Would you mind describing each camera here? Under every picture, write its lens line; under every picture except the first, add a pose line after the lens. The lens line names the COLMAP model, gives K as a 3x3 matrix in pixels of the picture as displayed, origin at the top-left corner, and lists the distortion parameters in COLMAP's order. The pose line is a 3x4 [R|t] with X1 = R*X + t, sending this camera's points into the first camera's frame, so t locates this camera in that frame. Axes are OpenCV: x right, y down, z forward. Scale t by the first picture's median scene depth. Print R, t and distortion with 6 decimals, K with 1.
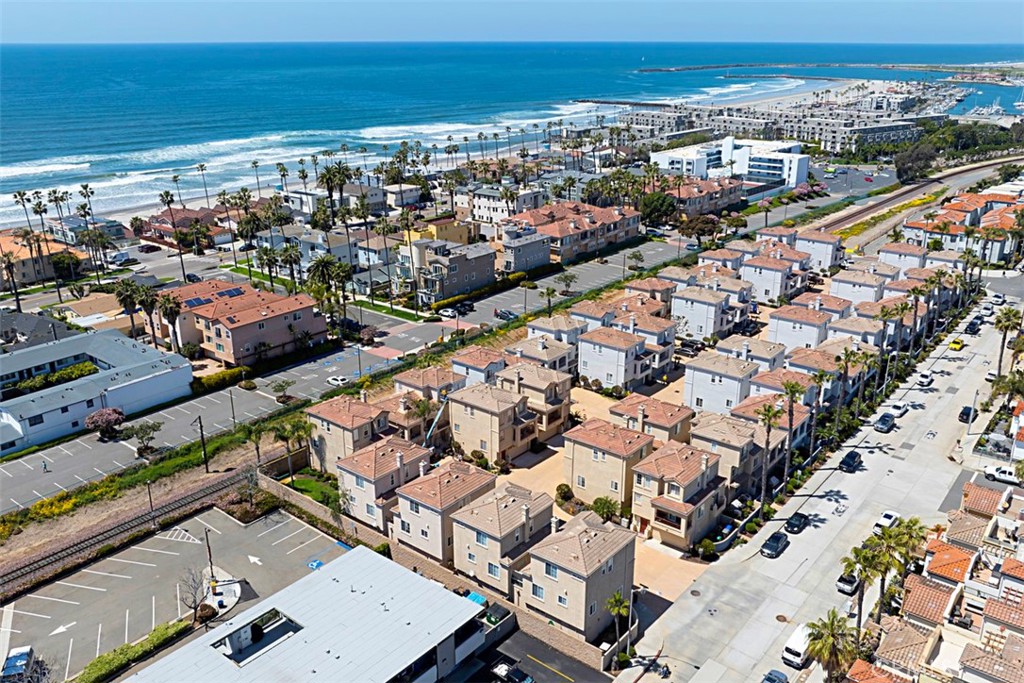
lens RADIAL K [[834.8, 0, 508.7], [0, 834.8, 342.2], [0, 0, 1]] dist [-0.021795, -0.007501]
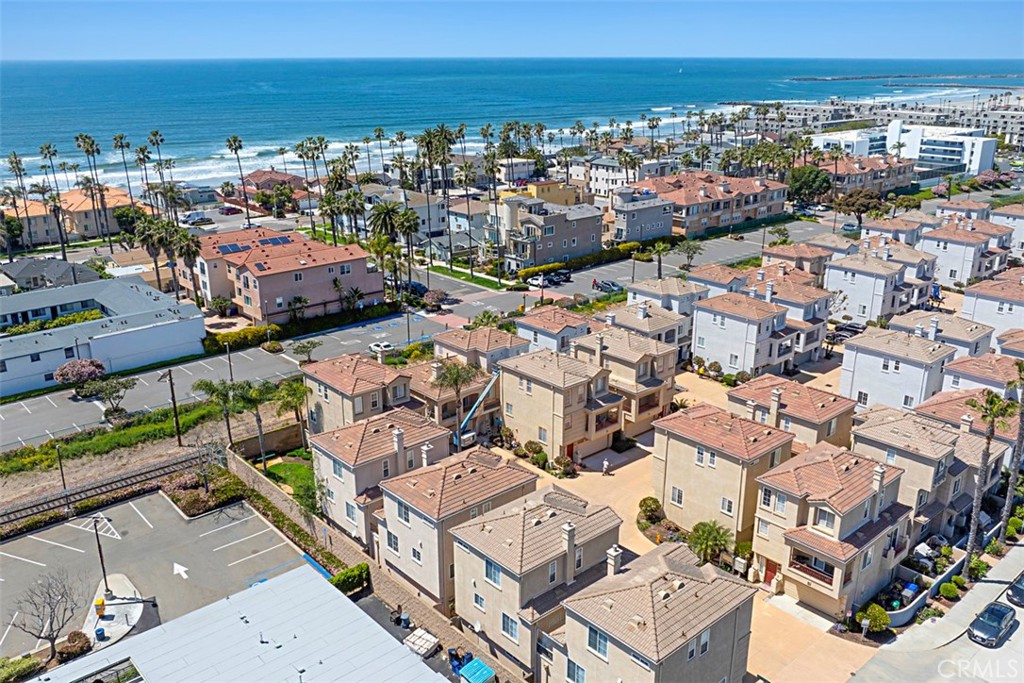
lens RADIAL K [[834.8, 0, 514.1], [0, 834.8, 340.2], [0, 0, 1]] dist [-0.021795, -0.007501]
pose [[0.986913, 0.051045, -0.152961, 0.042478], [-0.054081, 0.998412, -0.015756, 0.047820], [0.151914, 0.023822, 0.988107, 0.253237]]
